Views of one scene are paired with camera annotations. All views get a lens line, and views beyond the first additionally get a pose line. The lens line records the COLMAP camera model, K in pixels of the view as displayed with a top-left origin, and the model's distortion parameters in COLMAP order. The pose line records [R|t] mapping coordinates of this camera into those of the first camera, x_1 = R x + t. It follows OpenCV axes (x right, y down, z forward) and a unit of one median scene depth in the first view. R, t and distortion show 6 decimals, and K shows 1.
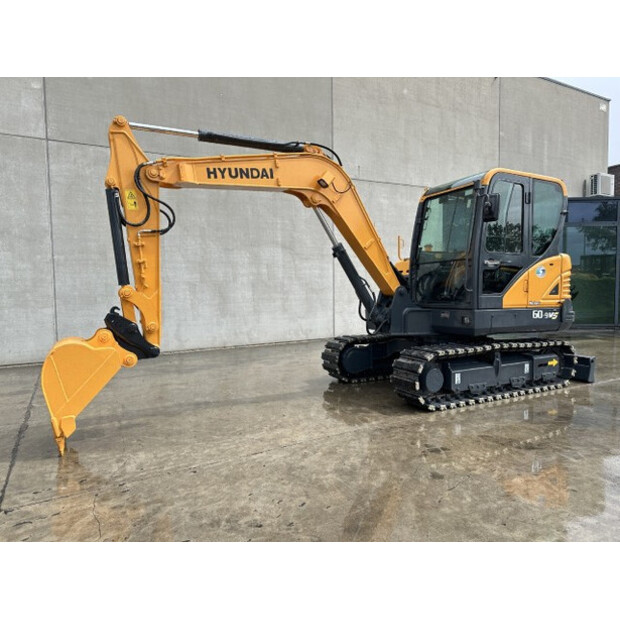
lens RADIAL K [[434.6, 0, 311.5], [0, 434.6, 314.6], [0, 0, 1]] dist [0.066624, -0.077862]
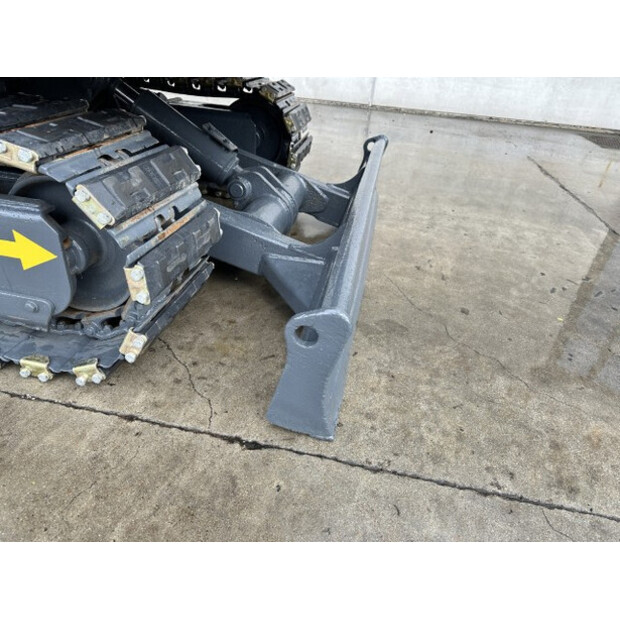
lens RADIAL K [[434.6, 0, 310.9], [0, 434.6, 305.1], [0, 0, 1]] dist [0.066624, -0.077862]
pose [[0.773483, 0.387957, -0.501213, 0.777914], [-0.120127, 0.866183, 0.485074, 0.027038], [0.622329, -0.314987, 0.716582, 0.981020]]
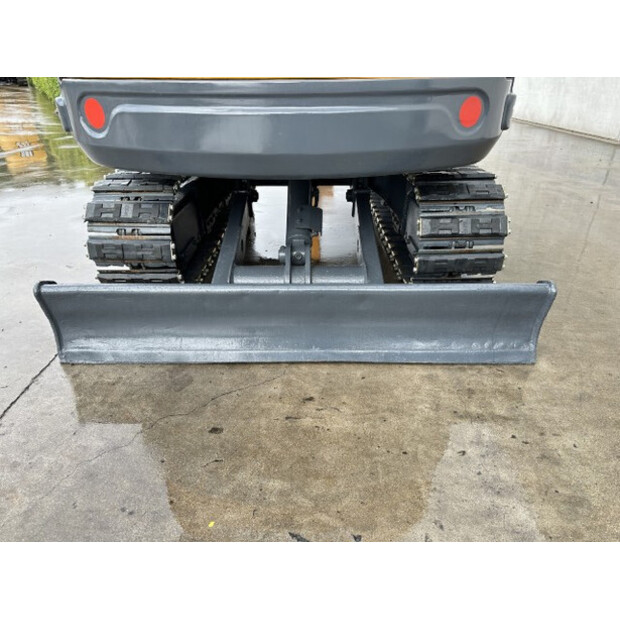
lens RADIAL K [[434.6, 0, 306.5], [0, 434.6, 309.2], [0, 0, 1]] dist [0.066624, -0.077862]
pose [[-0.489750, 0.426179, -0.760603, 0.860010], [-0.037192, 0.861382, 0.506595, -0.044633], [0.871069, 0.276393, -0.406011, 1.394860]]
